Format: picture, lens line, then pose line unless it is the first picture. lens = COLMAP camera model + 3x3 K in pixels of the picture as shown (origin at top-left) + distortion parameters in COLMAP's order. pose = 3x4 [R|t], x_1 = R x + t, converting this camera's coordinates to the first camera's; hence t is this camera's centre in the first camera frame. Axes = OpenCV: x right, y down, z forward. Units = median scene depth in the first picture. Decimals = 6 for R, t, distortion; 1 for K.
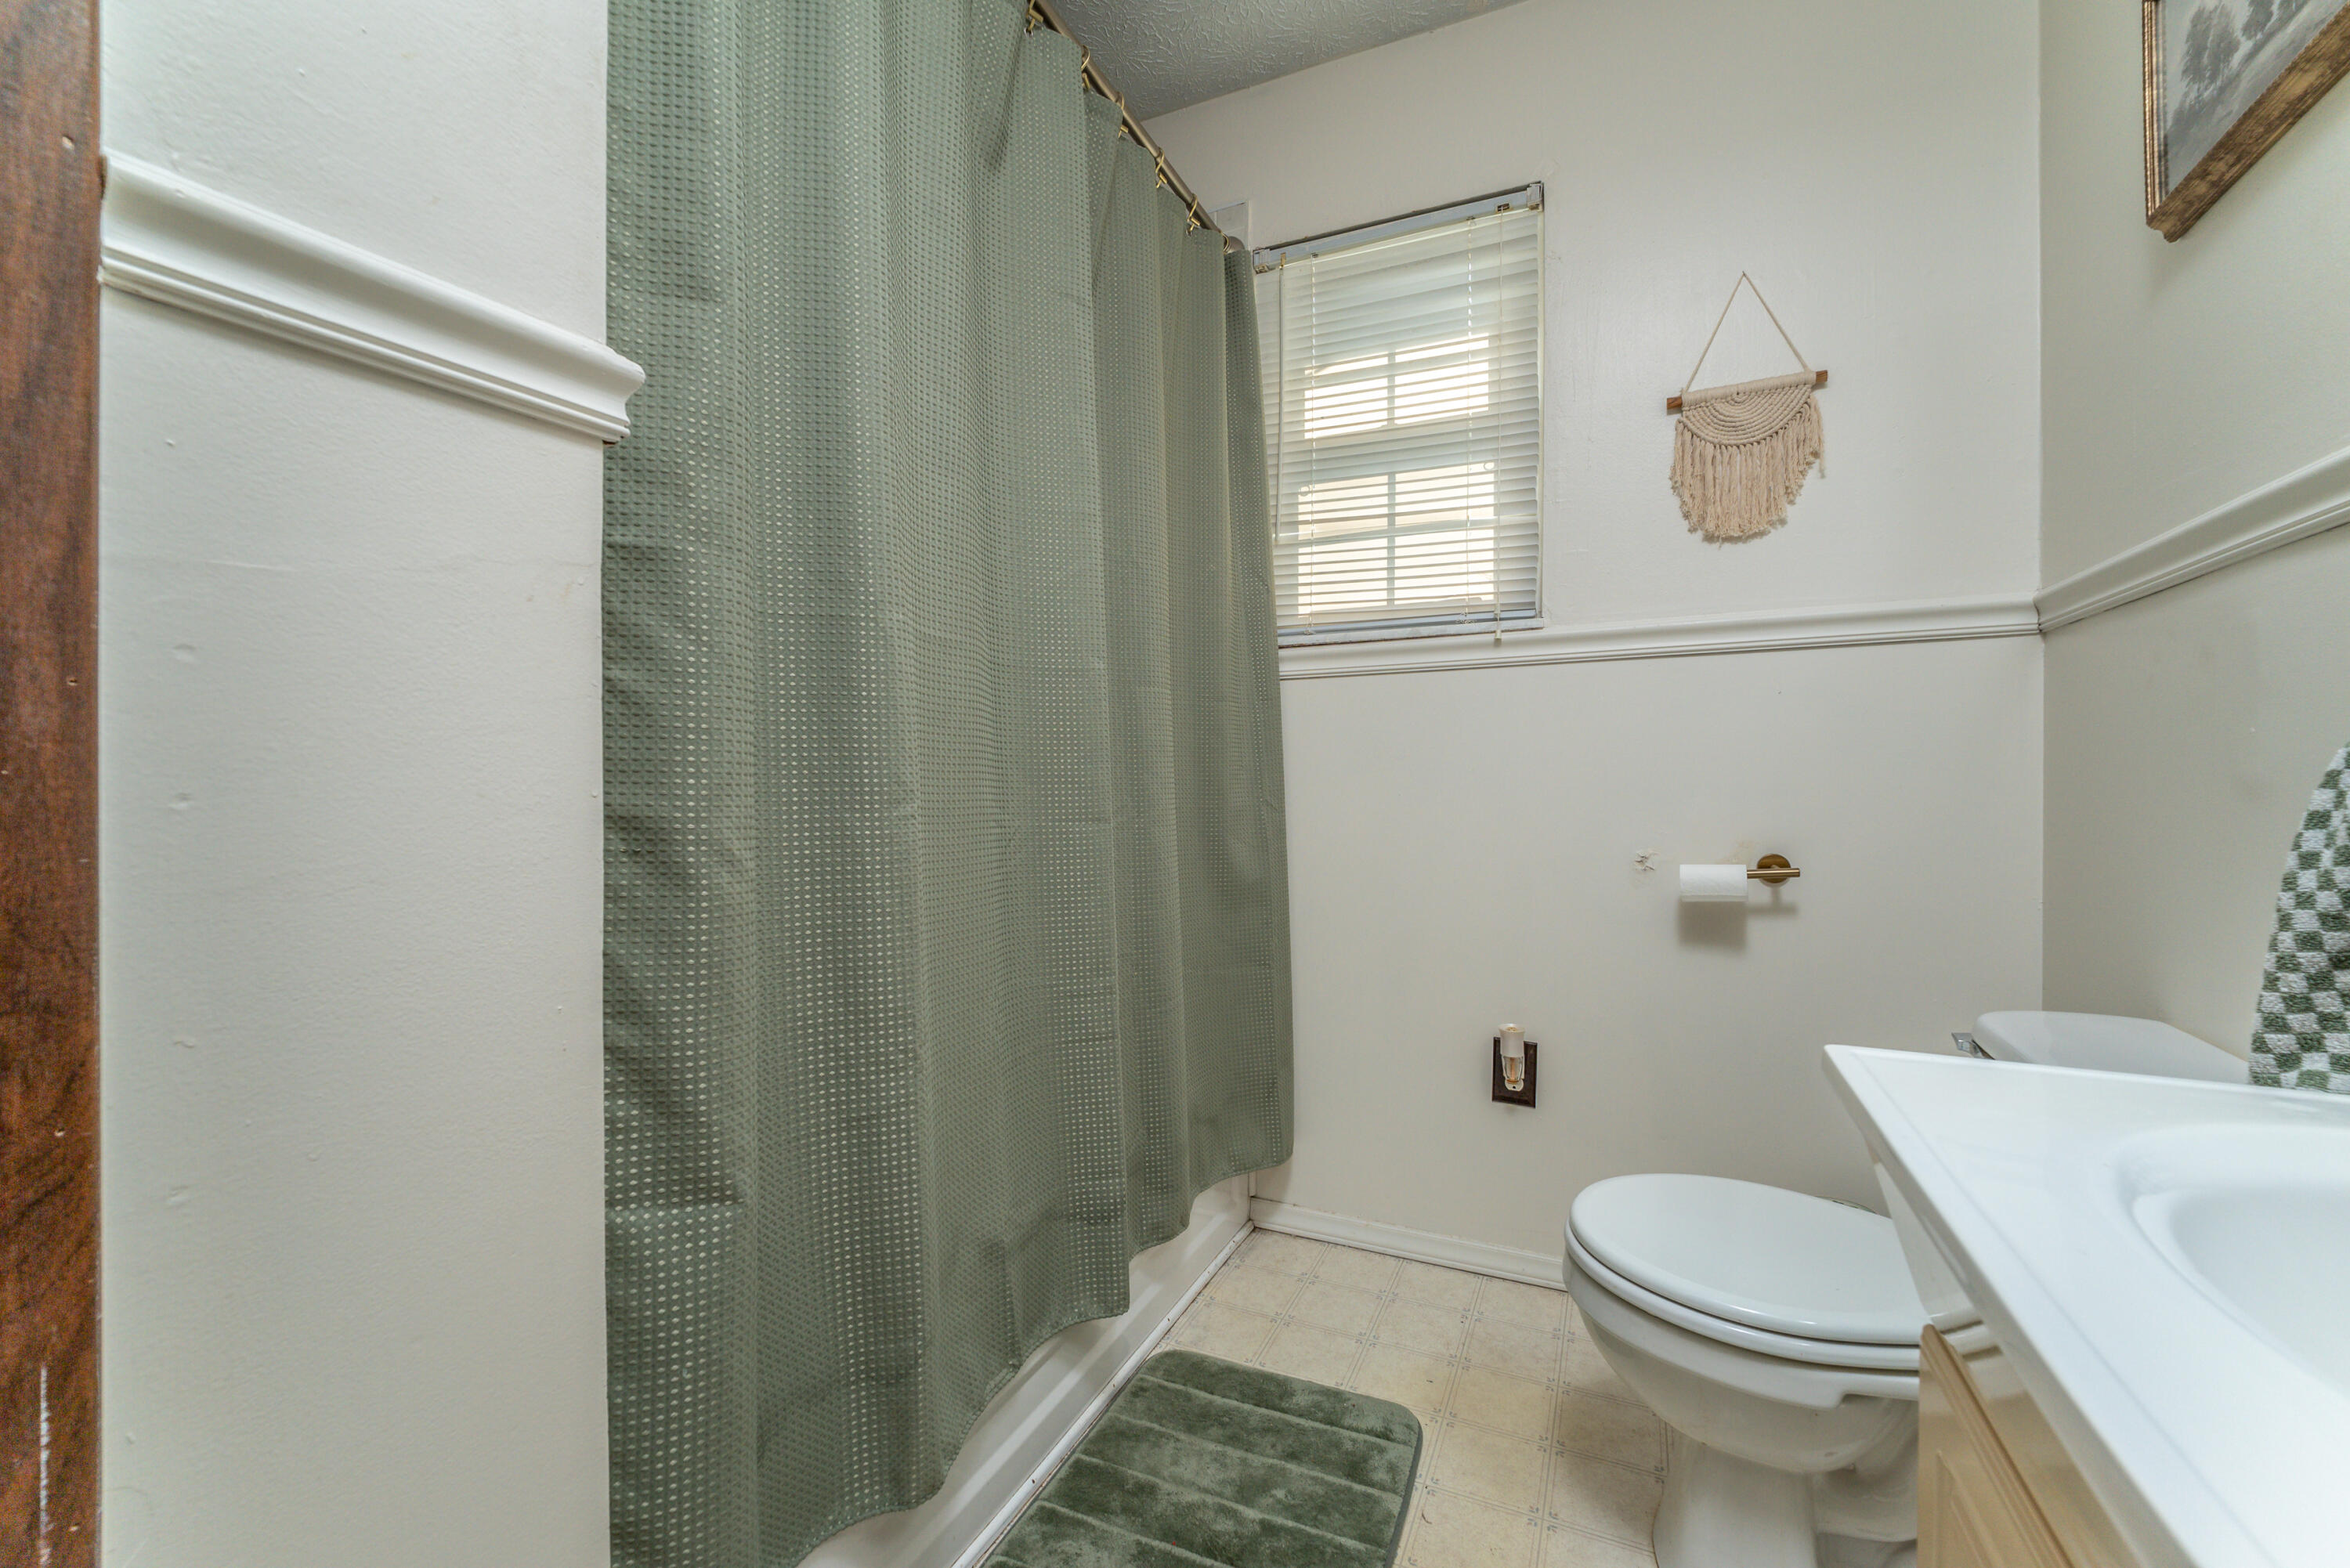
lens RADIAL K [[967.2, 0, 1200.5], [0, 967.2, 779.9], [0, 0, 1]] dist [0.009923, -0.007322]
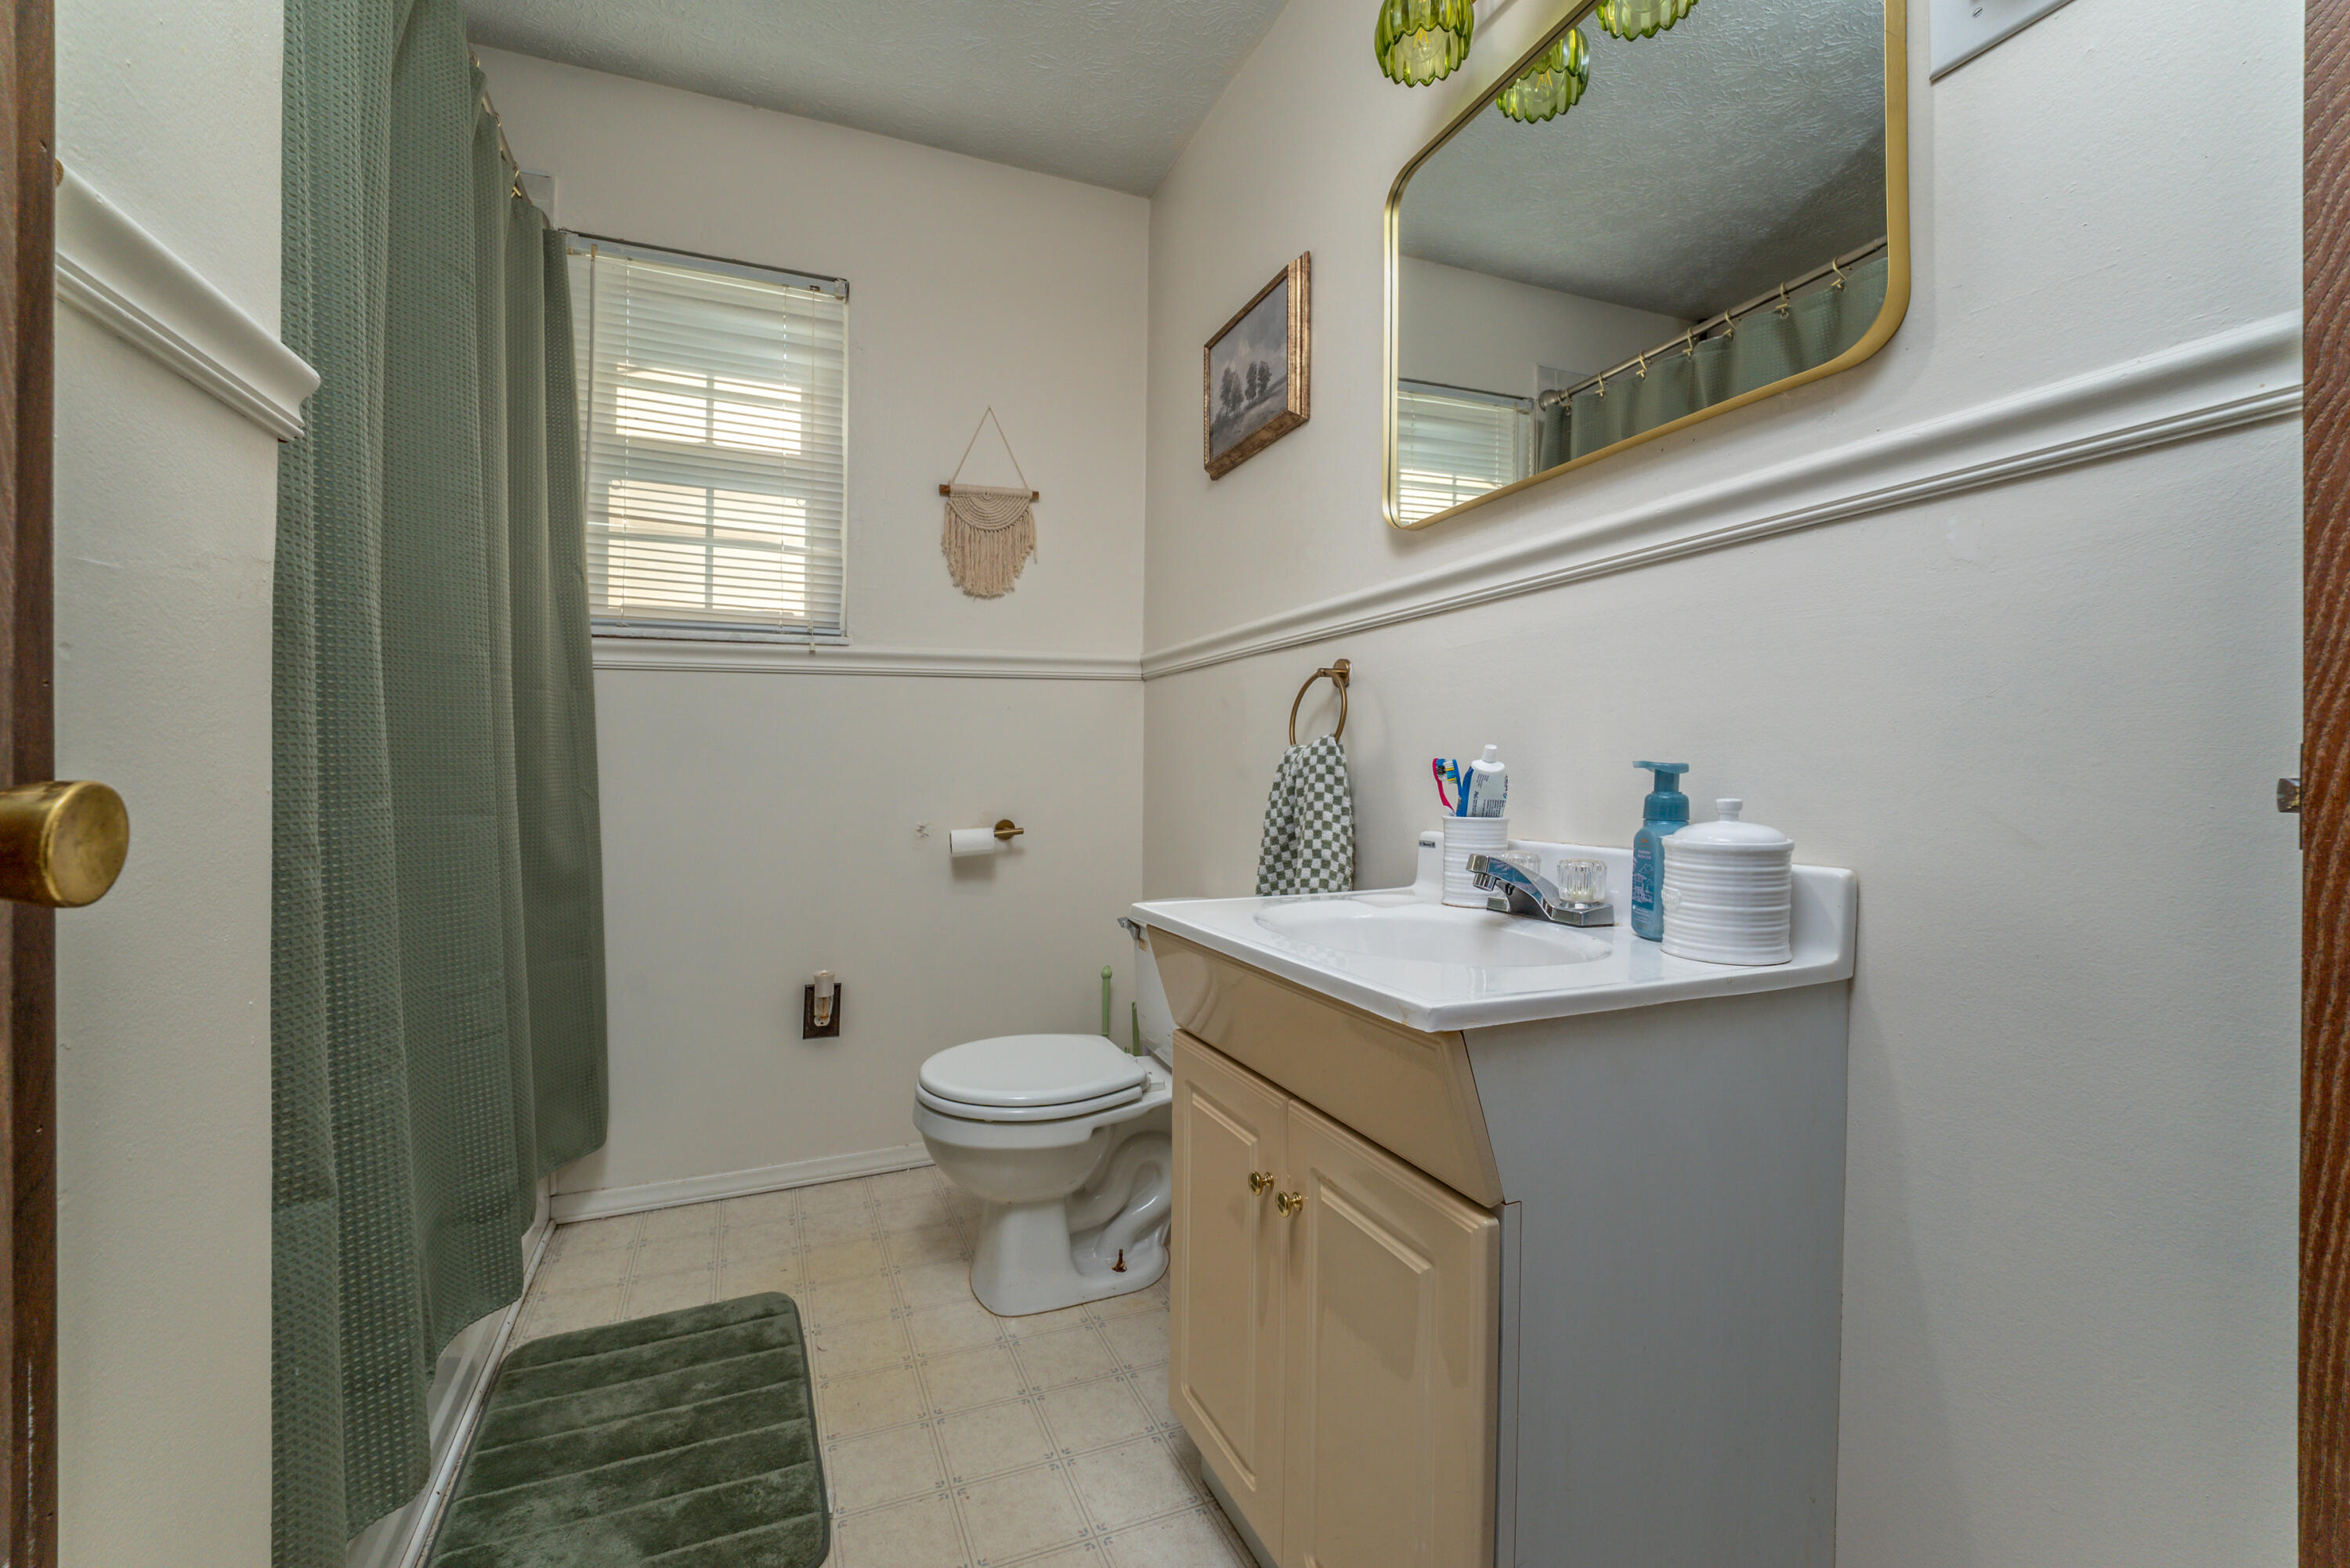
lens RADIAL K [[967.2, 0, 1200.5], [0, 967.2, 779.9], [0, 0, 1]] dist [0.009923, -0.007322]
pose [[0.652987, -0.011627, 0.757280, -0.284367], [0.000025, 0.999882, 0.015331, -0.003849], [-0.757369, -0.009992, 0.652911, -0.144081]]
